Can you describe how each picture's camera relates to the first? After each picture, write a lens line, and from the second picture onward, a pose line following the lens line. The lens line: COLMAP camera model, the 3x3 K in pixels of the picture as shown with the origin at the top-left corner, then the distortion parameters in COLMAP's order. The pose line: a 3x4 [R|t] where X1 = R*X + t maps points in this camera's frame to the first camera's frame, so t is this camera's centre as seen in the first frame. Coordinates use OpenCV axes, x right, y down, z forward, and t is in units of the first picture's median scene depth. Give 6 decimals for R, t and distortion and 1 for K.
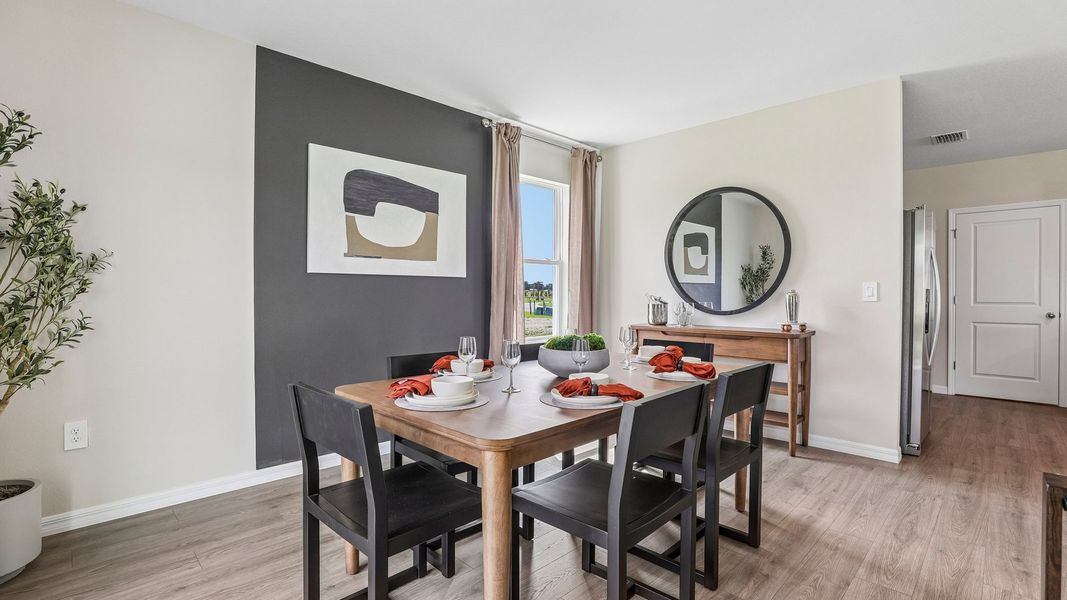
lens RADIAL K [[485.6, 0, 535.6], [0, 485.6, 295.4], [0, 0, 1]] dist [-0.043864, 0.013108]
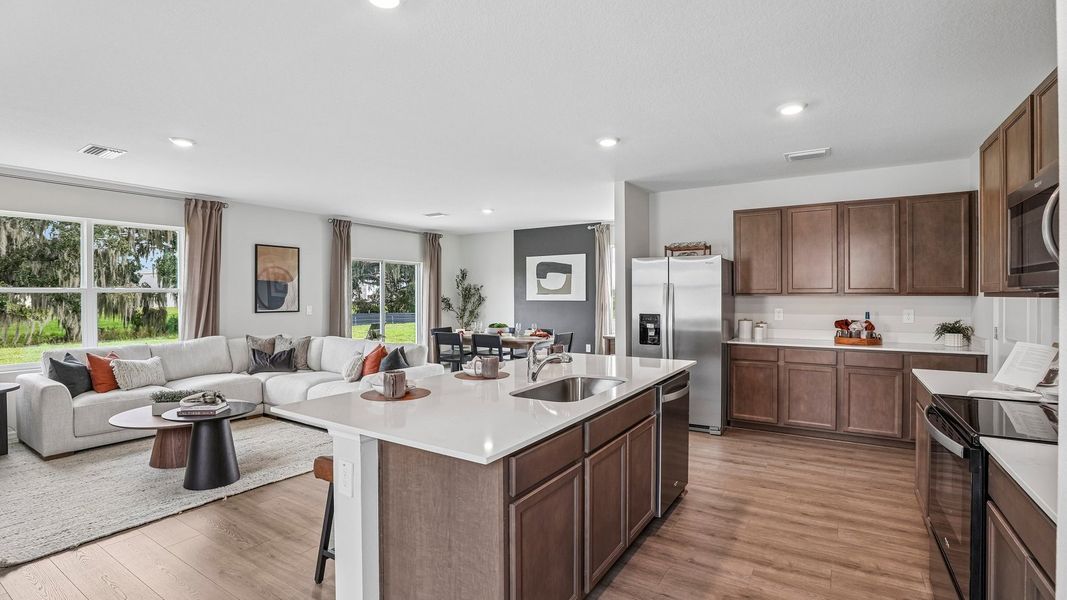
lens RADIAL K [[485.6, 0, 534.9], [0, 485.6, 297.3], [0, 0, 1]] dist [-0.043864, 0.013108]
pose [[0.223811, 0.003283, -0.974627, 2.078729], [0.000231, 0.999994, 0.003422, -0.065497], [0.974632, -0.000990, 0.223809, 0.318865]]
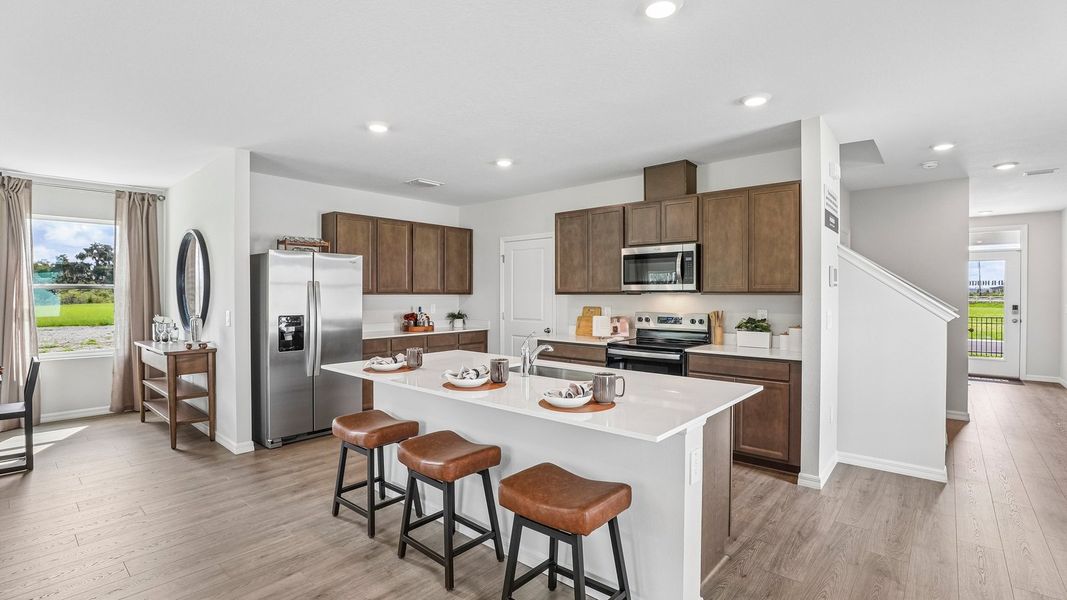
lens RADIAL K [[485.6, 0, 534.0], [0, 485.6, 296.8], [0, 0, 1]] dist [-0.043864, 0.013108]
pose [[0.997644, -0.001903, 0.068580, 1.315069], [0.001623, 0.999990, 0.004137, -0.063434], [-0.068587, -0.004016, 0.997637, -0.289700]]
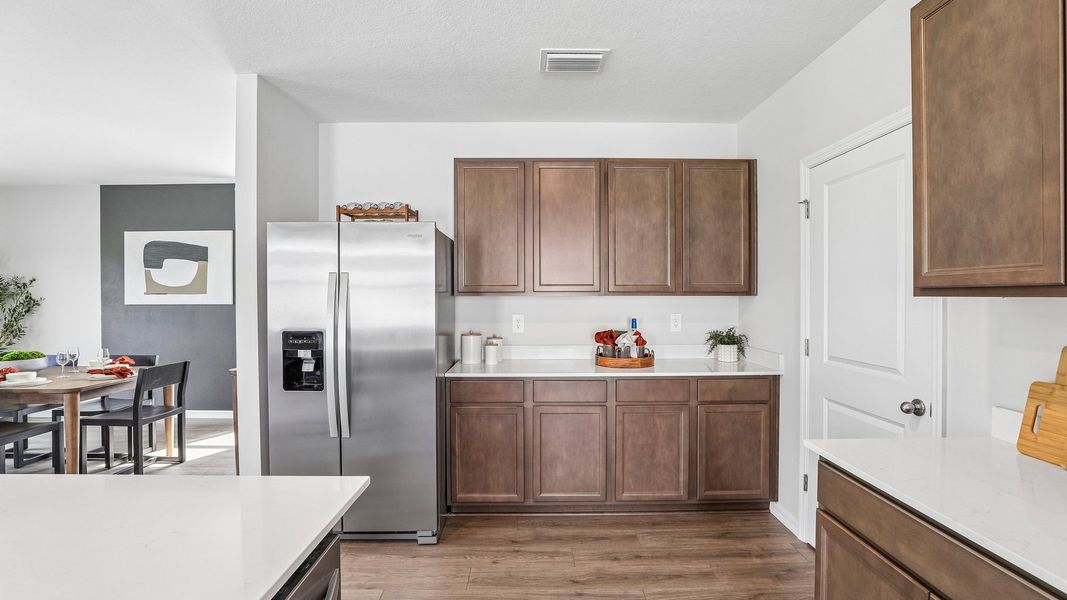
lens RADIAL K [[485.6, 0, 532.8], [0, 485.6, 297.5], [0, 0, 1]] dist [-0.043864, 0.013108]
pose [[0.712405, 0.000761, -0.701768, 1.539042], [0.001552, 0.999995, 0.002660, -0.064185], [0.701767, -0.002984, 0.712401, 0.684039]]
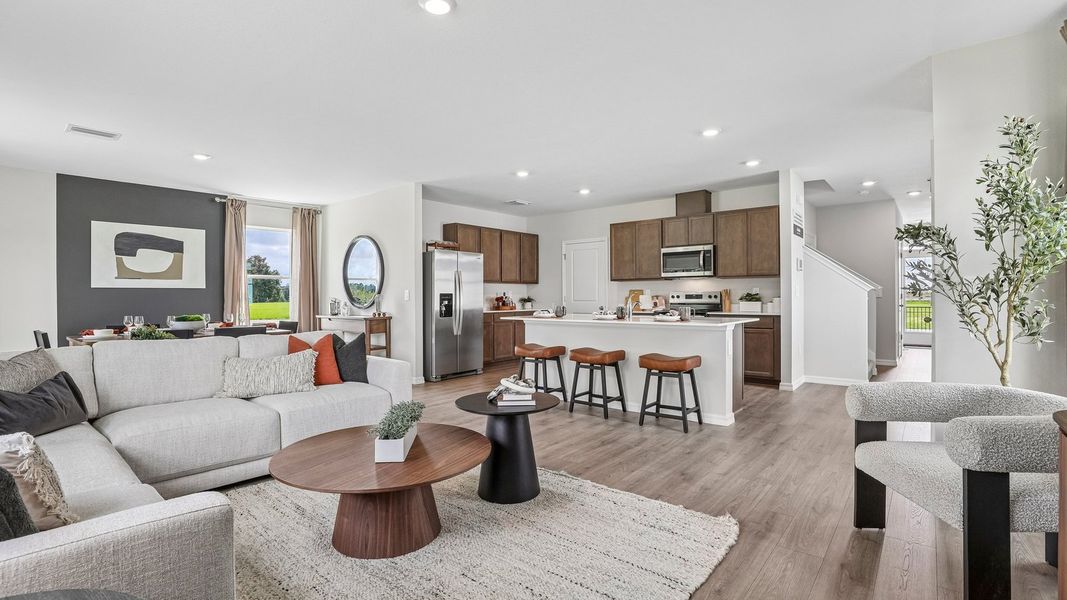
lens RADIAL K [[485.6, 0, 534.2], [0, 485.6, 295.3], [0, 0, 1]] dist [-0.043864, 0.013108]
pose [[0.995924, -0.007314, 0.089902, 0.955835], [0.007599, 0.999967, -0.002829, 0.002095], [-0.089879, 0.003501, 0.995947, -0.887898]]
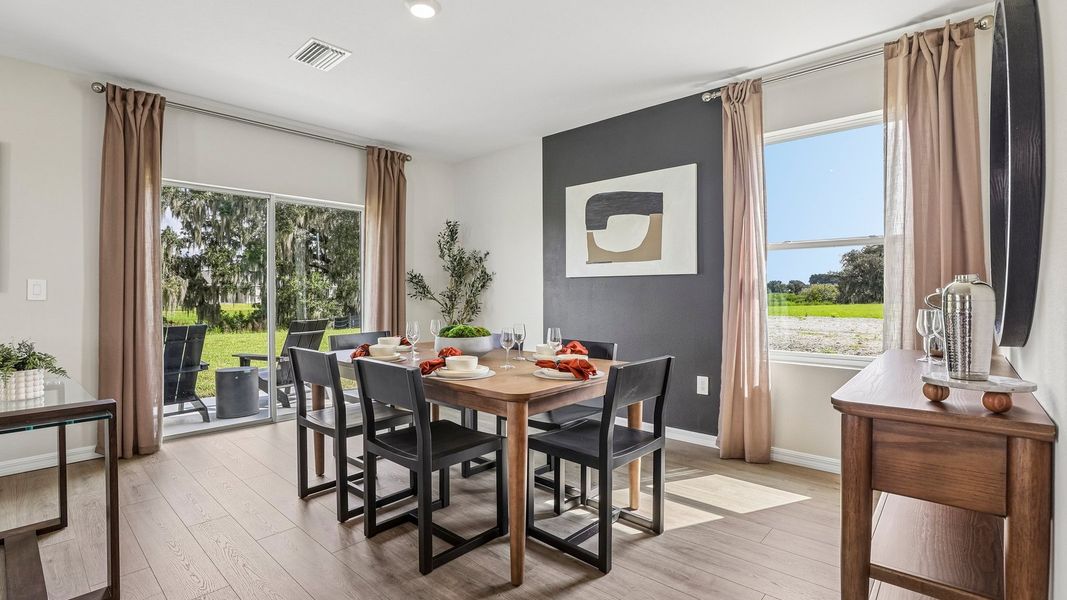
lens RADIAL K [[485.6, 0, 535.8], [0, 485.6, 298.0], [0, 0, 1]] dist [-0.043864, 0.013108]
pose [[0.056828, 0.008543, -0.998347, 0.821745], [-0.000396, 0.999964, 0.008534, 0.001098], [0.998384, -0.000090, 0.056830, 0.695862]]
